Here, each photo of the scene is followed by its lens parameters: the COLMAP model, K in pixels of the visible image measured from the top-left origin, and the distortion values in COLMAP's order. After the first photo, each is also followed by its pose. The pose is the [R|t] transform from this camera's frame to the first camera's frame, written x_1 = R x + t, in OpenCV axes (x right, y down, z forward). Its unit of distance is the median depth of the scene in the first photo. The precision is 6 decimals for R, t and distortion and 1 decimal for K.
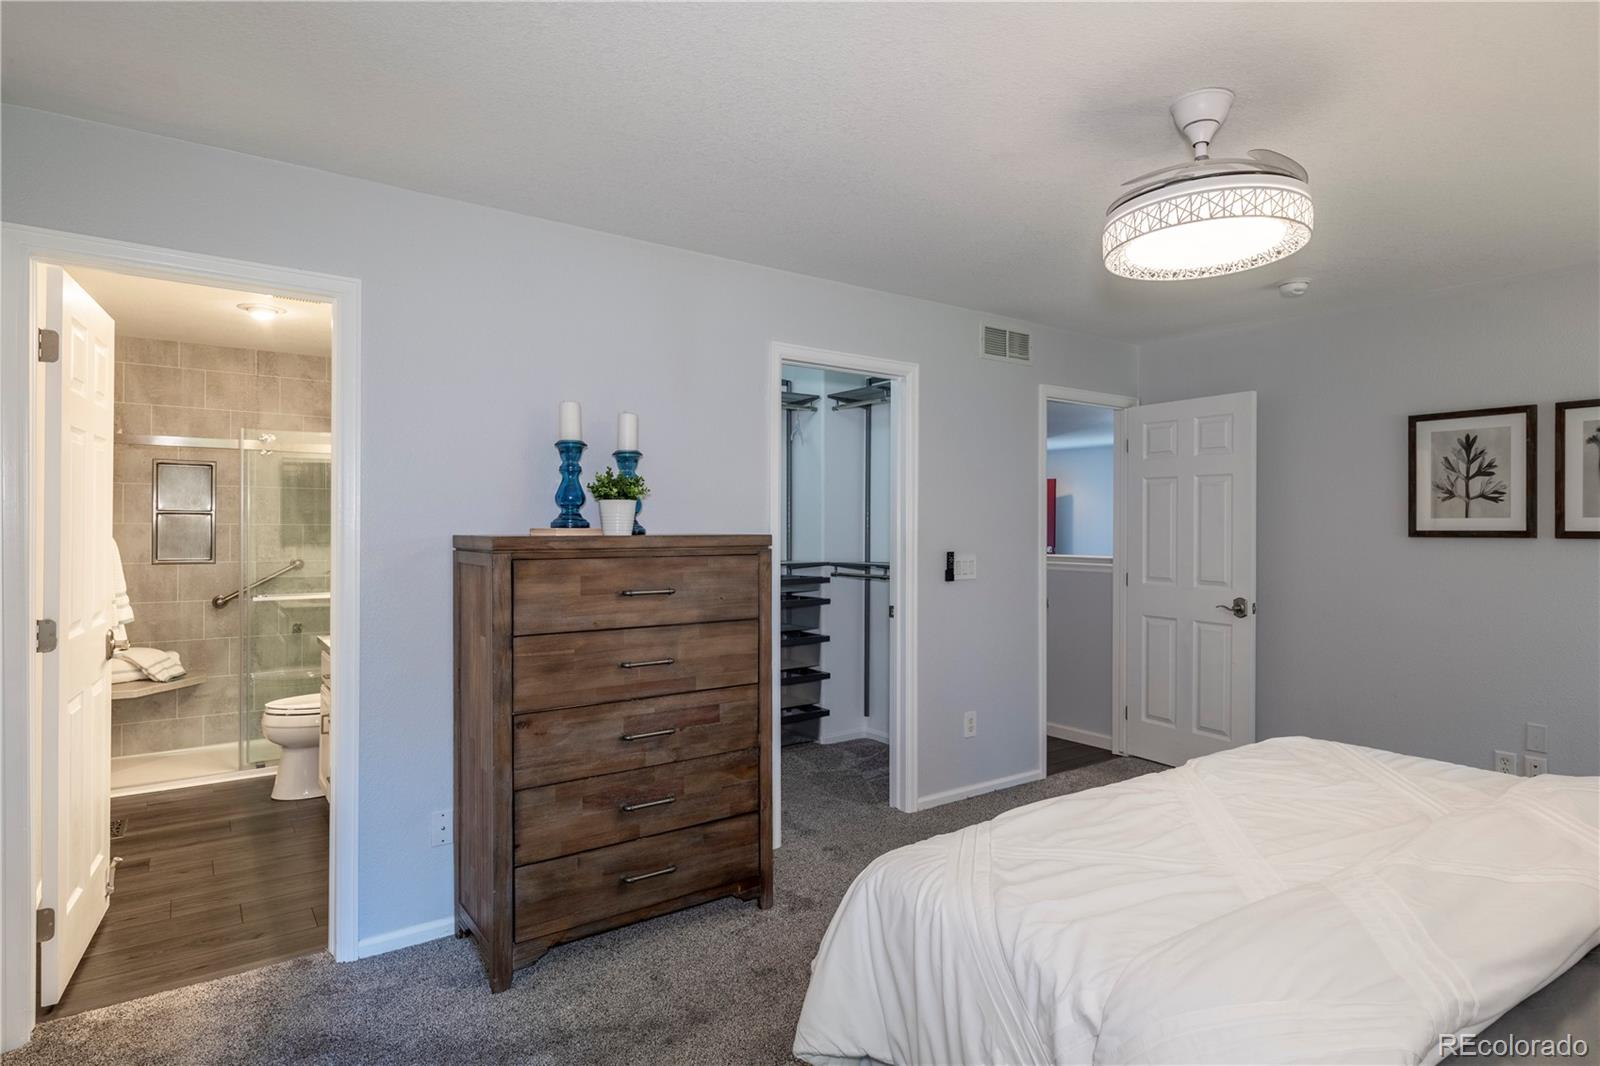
lens RADIAL K [[863.0, 0, 795.8], [0, 863.0, 538.2], [0, 0, 1]] dist [-0.003775, -0.001555]
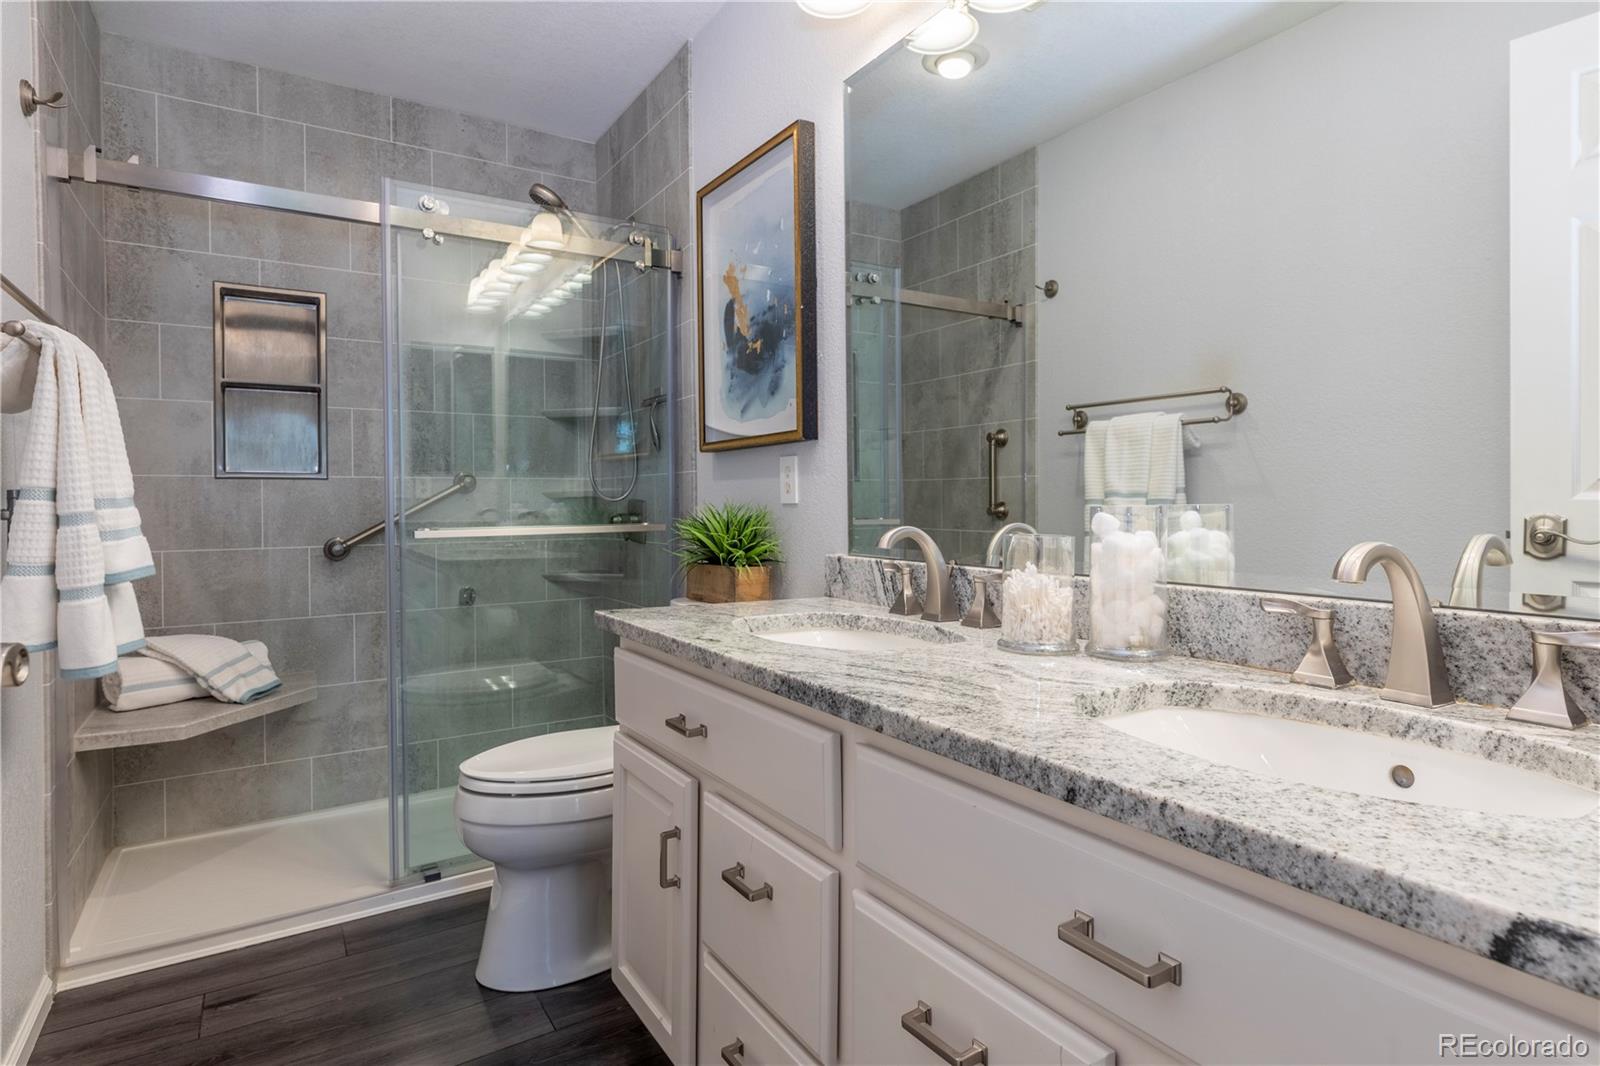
lens RADIAL K [[863.0, 0, 808.9], [0, 863.0, 521.0], [0, 0, 1]] dist [-0.003775, -0.001555]
pose [[0.998404, -0.009204, -0.055729, -0.459736], [0.009876, 0.999882, 0.011796, 0.071403], [0.055614, -0.012328, 0.998376, 0.638362]]
